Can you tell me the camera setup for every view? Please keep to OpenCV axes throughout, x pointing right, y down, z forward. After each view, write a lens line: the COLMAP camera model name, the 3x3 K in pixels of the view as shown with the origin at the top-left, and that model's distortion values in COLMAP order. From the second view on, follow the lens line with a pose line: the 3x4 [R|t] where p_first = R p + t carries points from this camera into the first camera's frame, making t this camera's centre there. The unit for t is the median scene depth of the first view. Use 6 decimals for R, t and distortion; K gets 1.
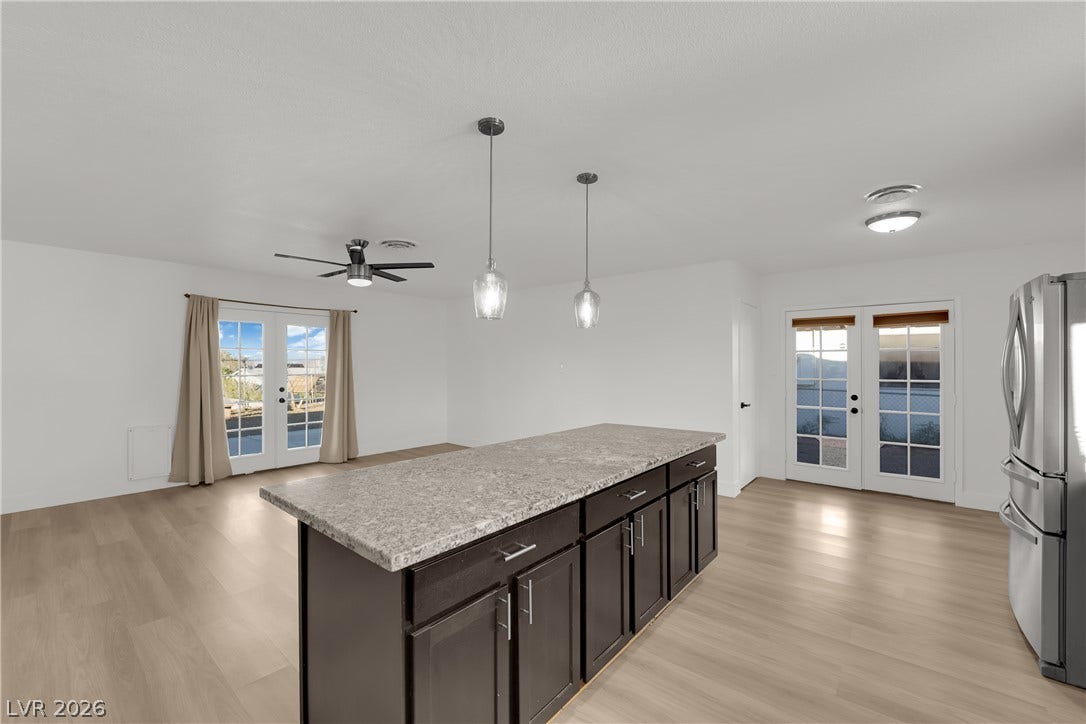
lens RADIAL K [[436.2, 0, 539.2], [0, 436.2, 363.1], [0, 0, 1]] dist [-0.017016, -0.000662]
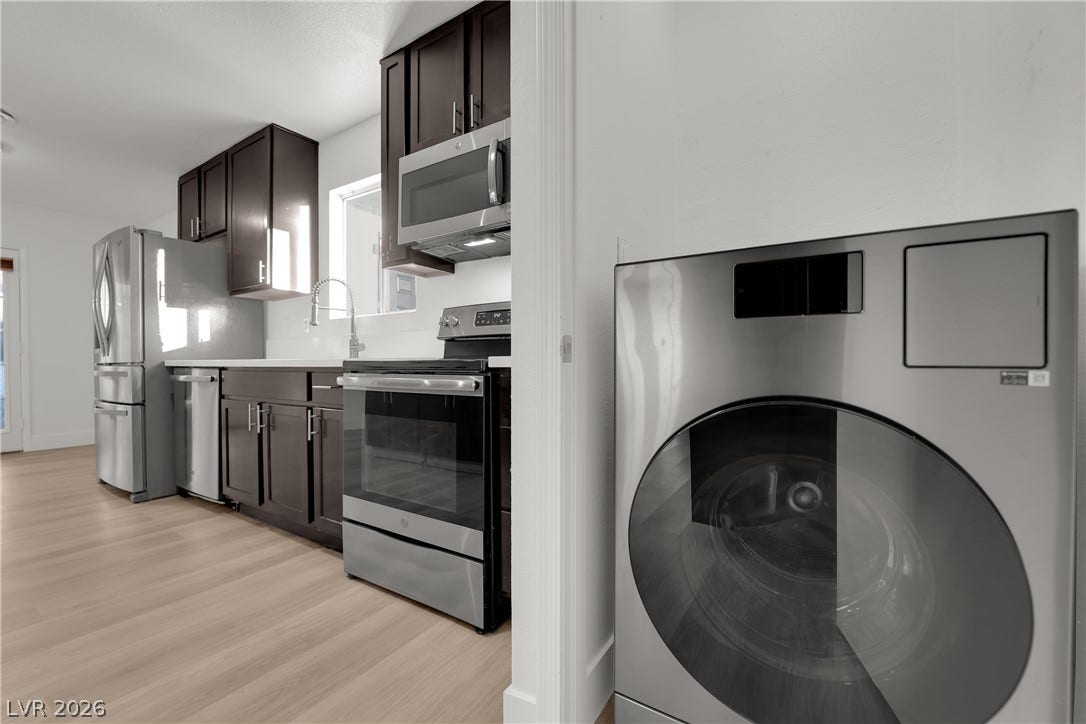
lens RADIAL K [[436.2, 0, 539.2], [0, 436.2, 363.1], [0, 0, 1]] dist [-0.017016, -0.000662]
pose [[-0.142325, -0.009343, 0.989776, -0.360463], [0.000196, 0.999955, 0.009467, 0.194803], [-0.989820, 0.001542, -0.142316, -0.131970]]
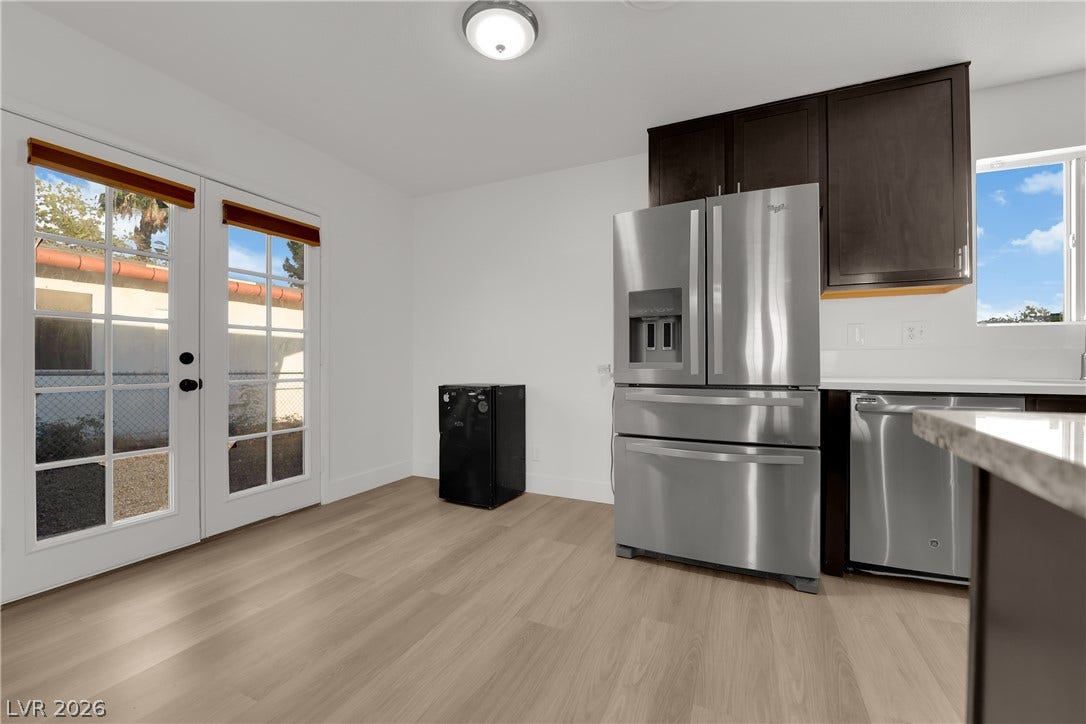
lens RADIAL K [[440.0, 0, 508.9], [0, 440.0, 366.4], [0, 0, 1]] dist [-0.024463, -0.000184]
pose [[-0.258883, -0.002171, 0.965906, 0.333970], [-0.005691, 0.999984, 0.000722, 0.173251], [-0.965892, -0.005310, -0.258891, 1.560809]]
